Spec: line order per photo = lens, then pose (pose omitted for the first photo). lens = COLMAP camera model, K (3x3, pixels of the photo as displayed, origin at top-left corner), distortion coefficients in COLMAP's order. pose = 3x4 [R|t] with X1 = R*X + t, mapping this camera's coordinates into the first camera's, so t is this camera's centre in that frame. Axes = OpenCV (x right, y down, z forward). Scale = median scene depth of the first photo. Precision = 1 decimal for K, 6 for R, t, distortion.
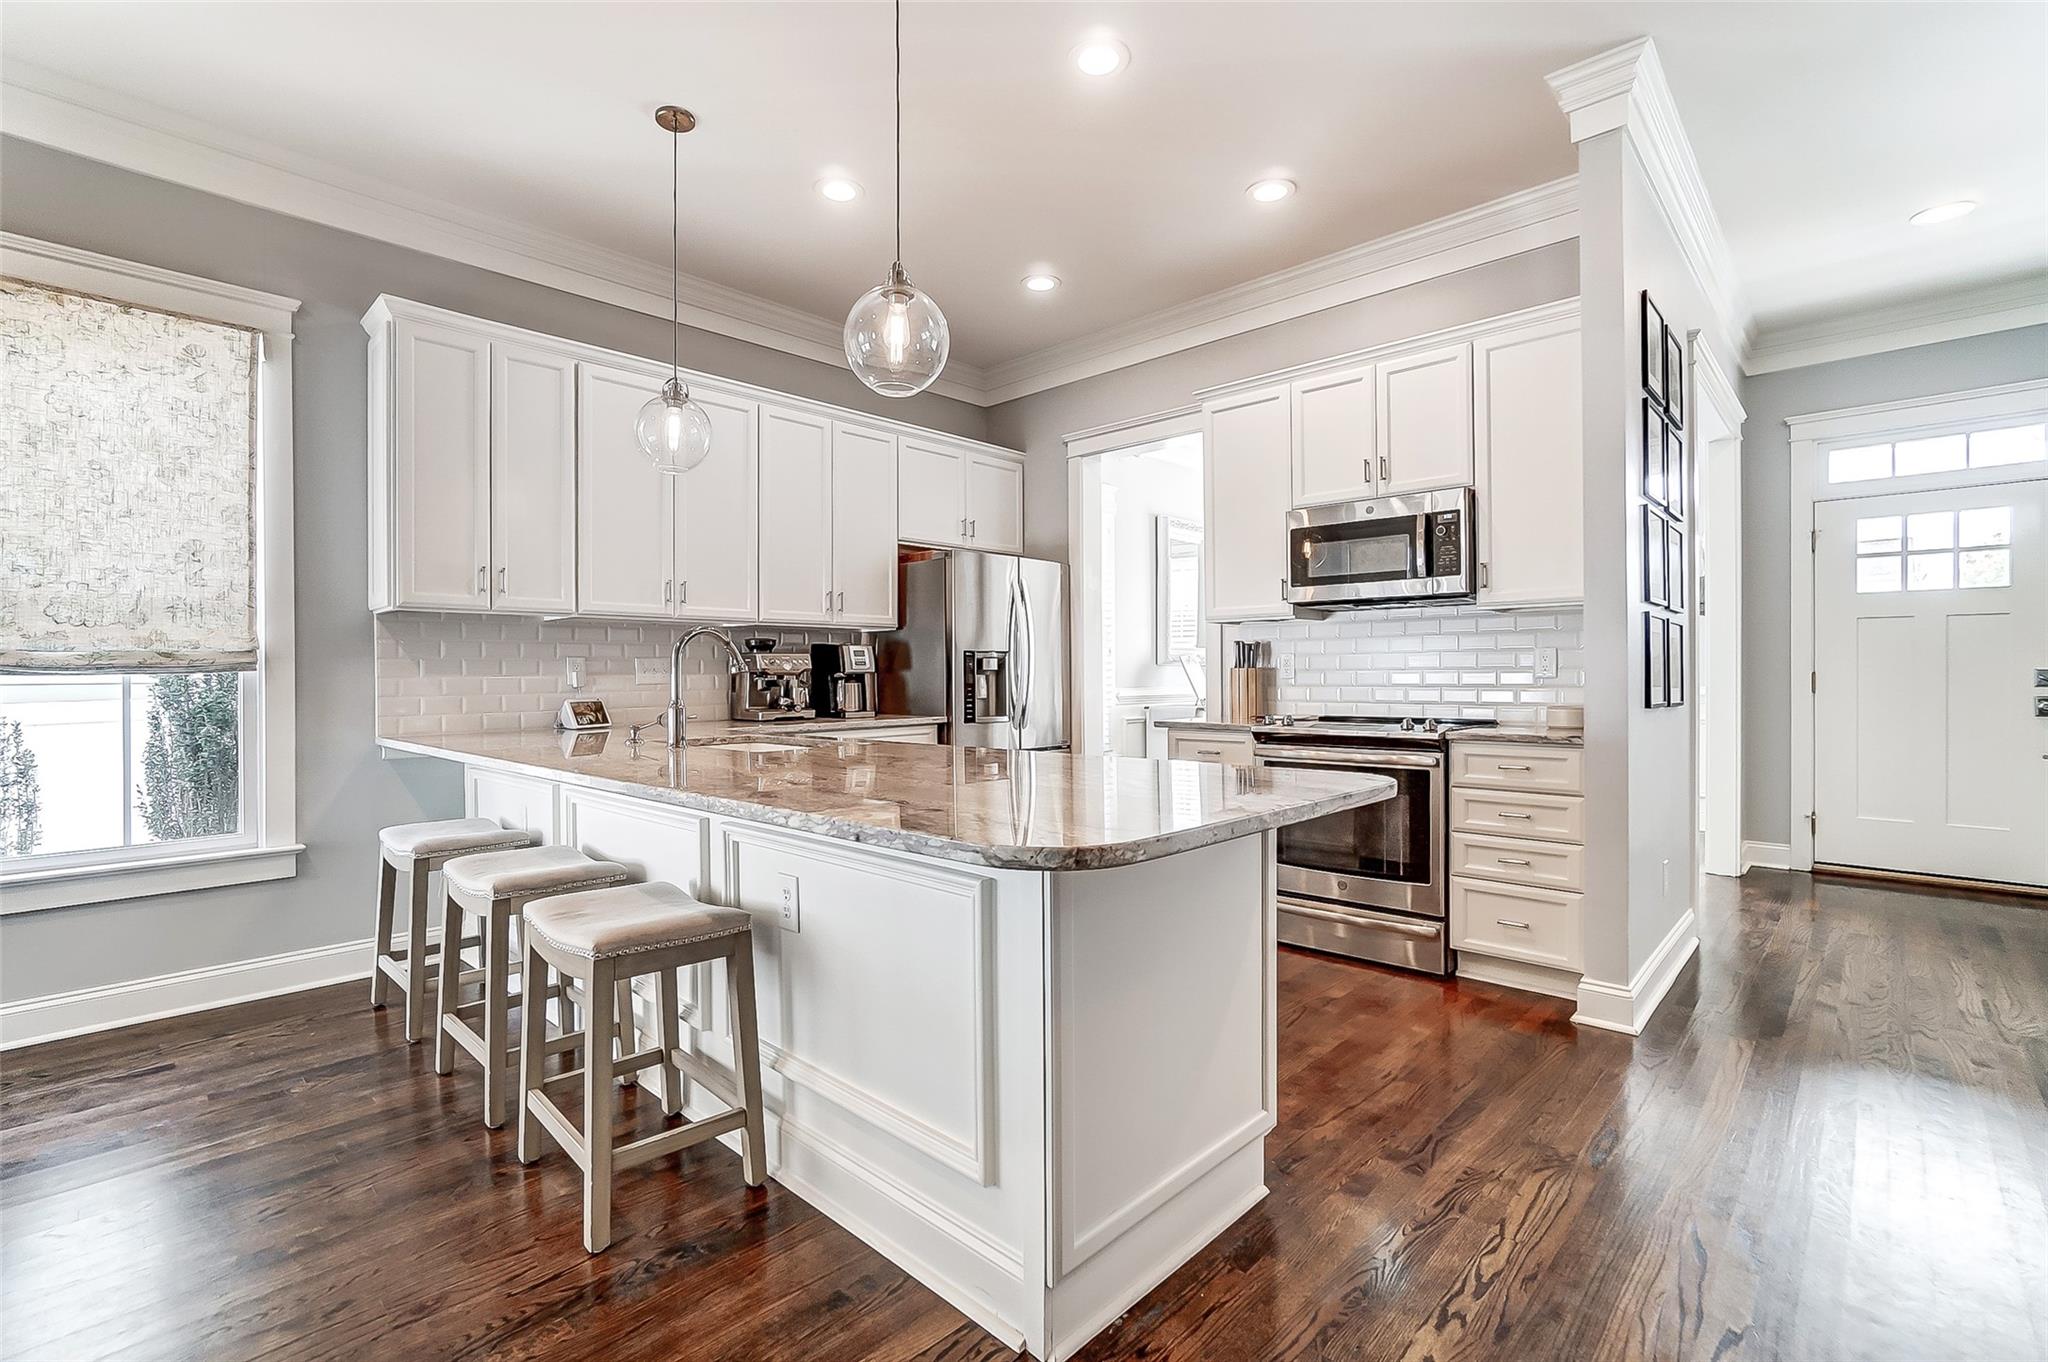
lens RADIAL K [[919.0, 0, 1016.8], [0, 919.0, 677.9], [0, 0, 1]] dist [-0.037072, 0.017304]
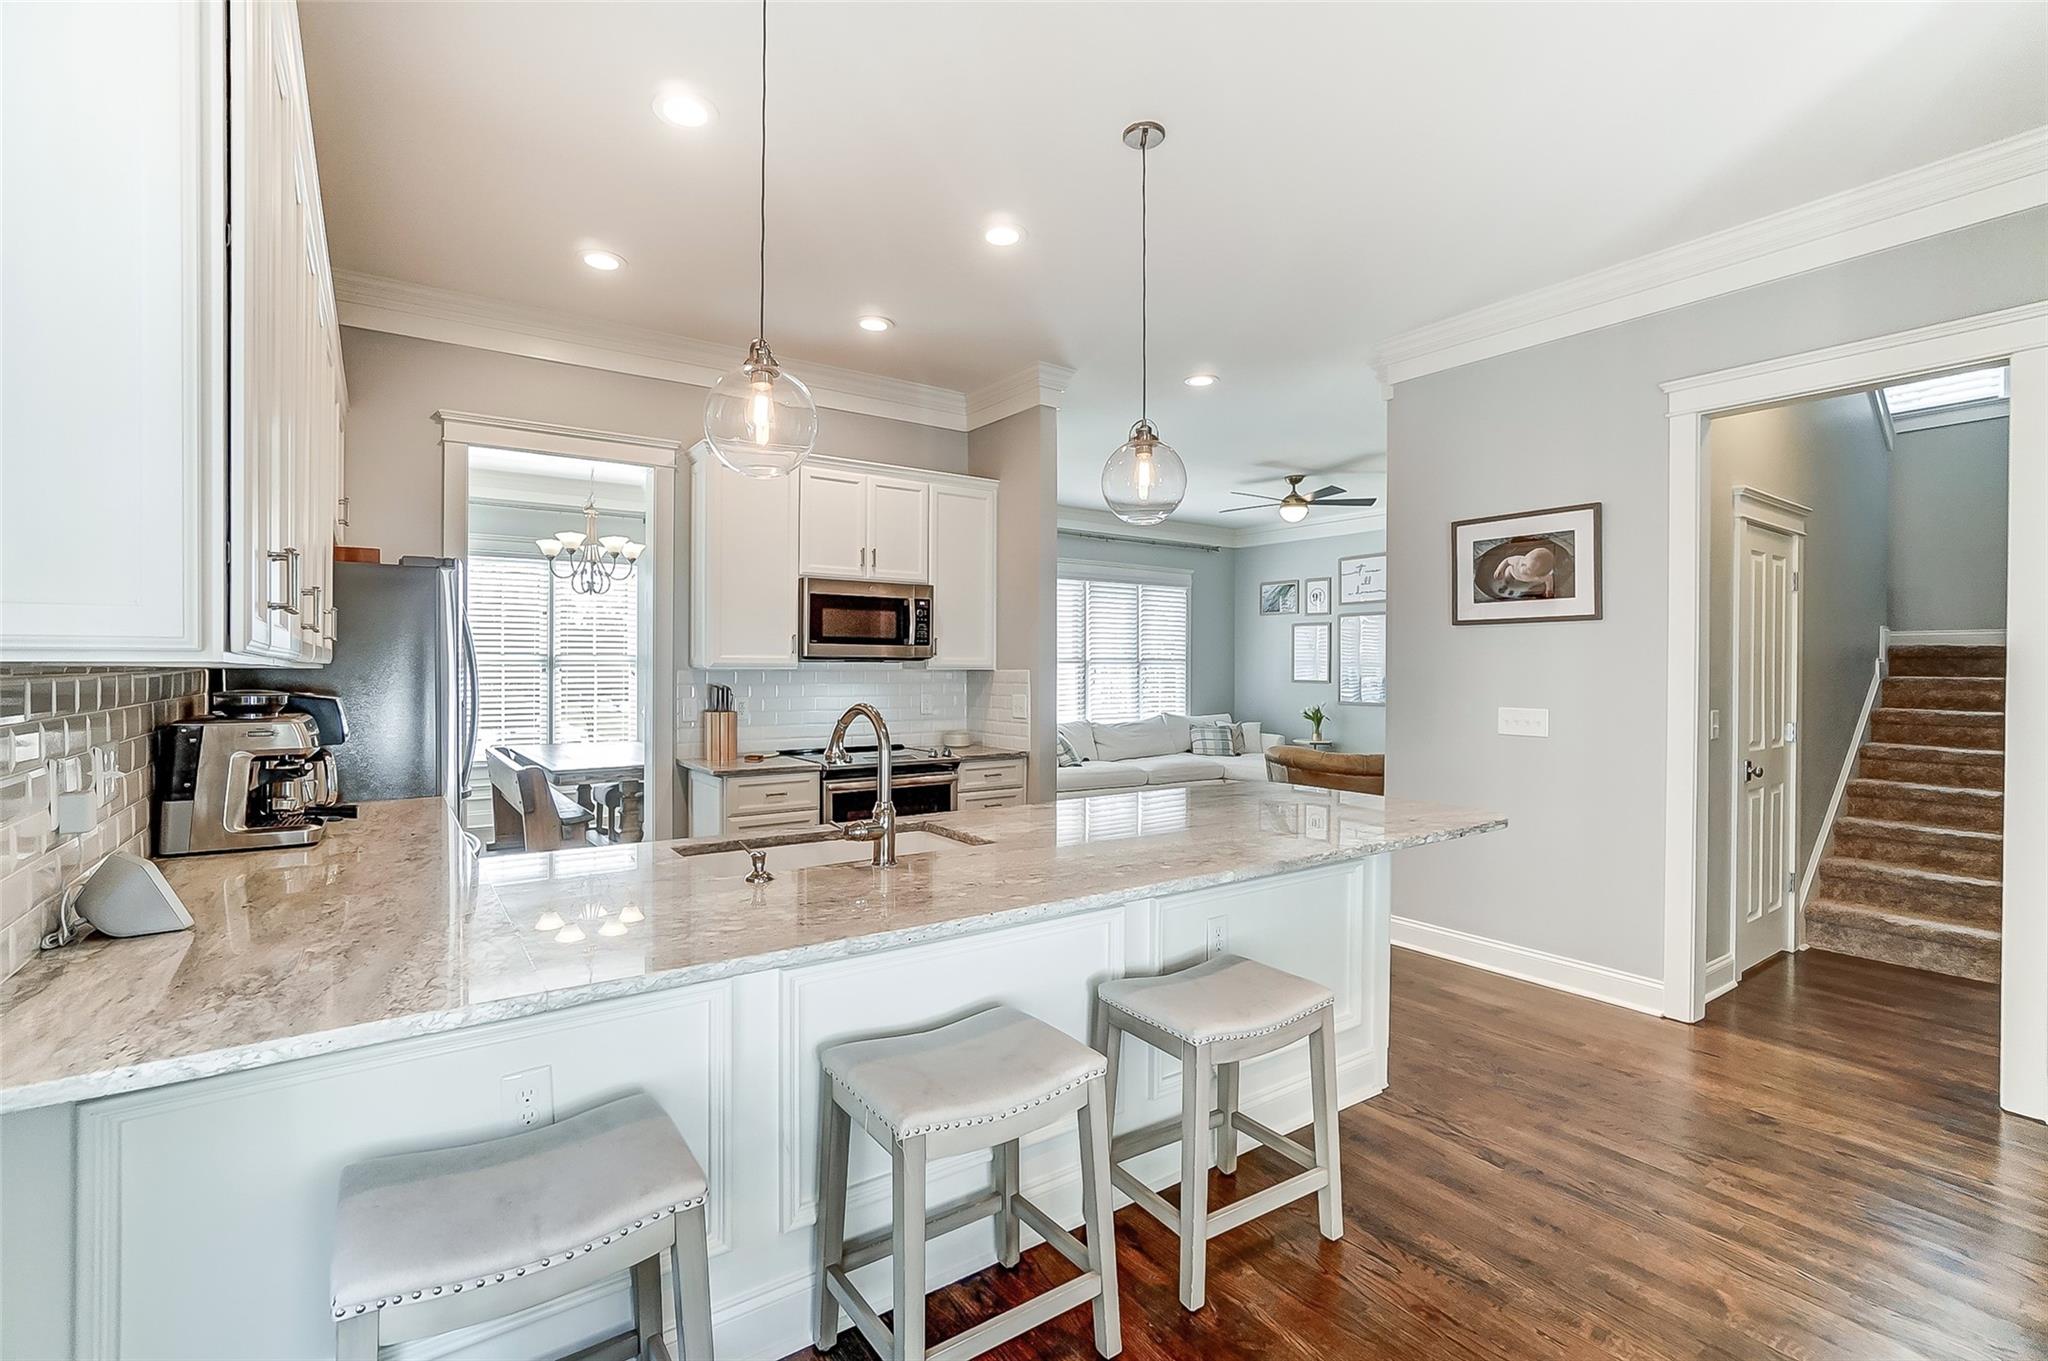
lens RADIAL K [[905.4, 0, 994.7], [0, 905.4, 665.6], [0, 0, 1]] dist [-0.000836, -0.000084]
pose [[0.211628, 0.010160, 0.977298, -0.764790], [-0.000390, 0.999947, -0.010311, -0.057702], [-0.977350, 0.001801, 0.211620, 0.515660]]
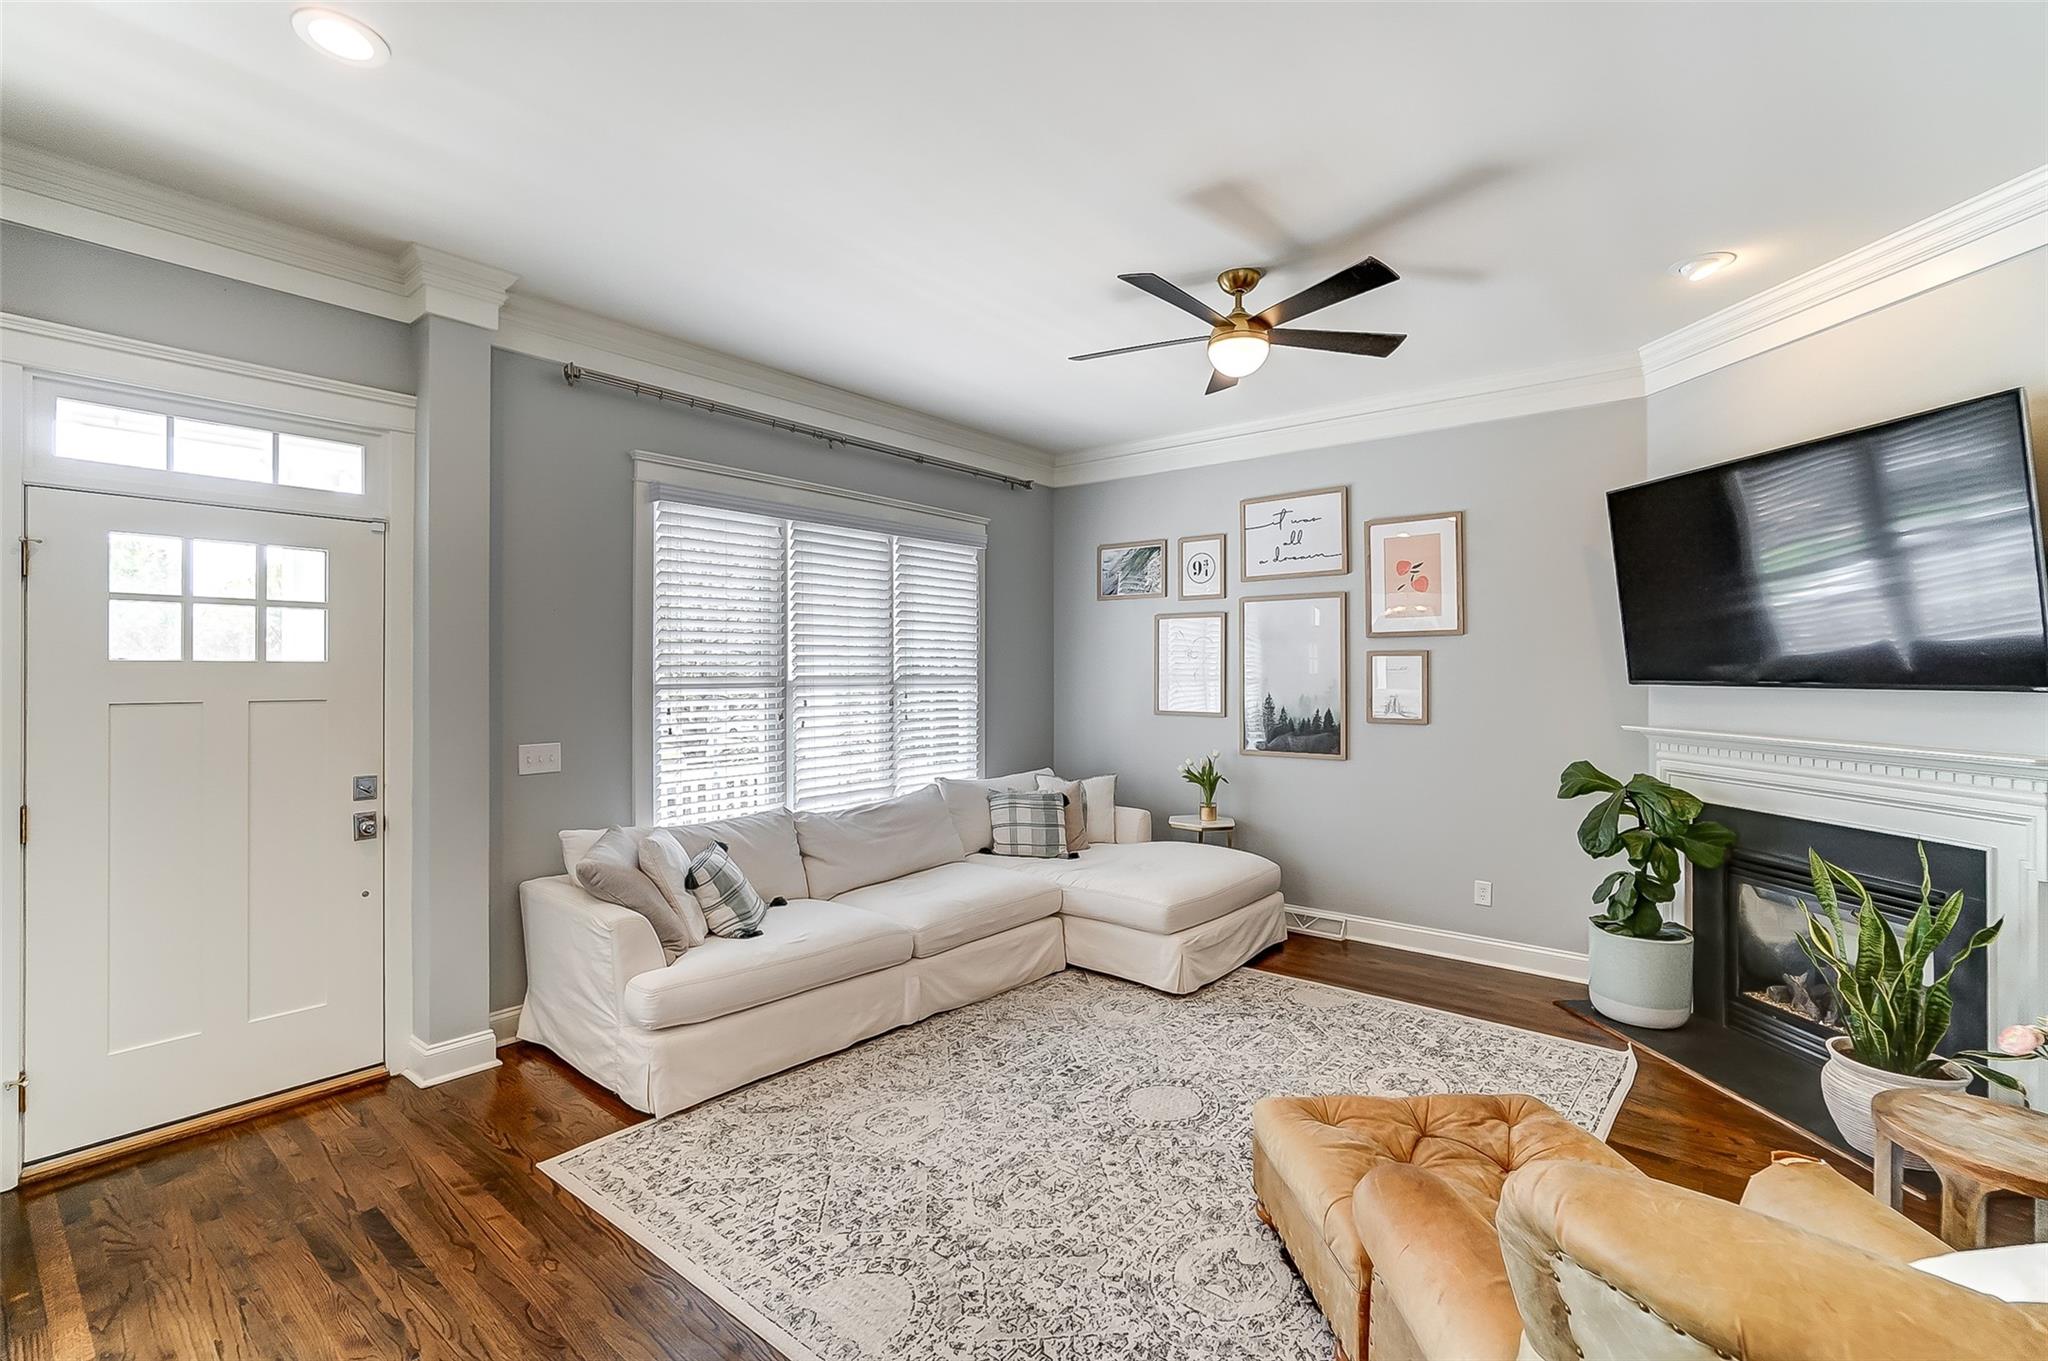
lens RADIAL K [[915.1, 0, 1016.7], [0, 915.1, 669.4], [0, 0, 1]] dist [-0.034605, 0.016732]
pose [[-0.078662, 0.009566, 0.996855, 0.390367], [0.006016, 0.999940, -0.009121, -0.098264], [-0.996883, 0.005280, -0.078714, 0.579317]]
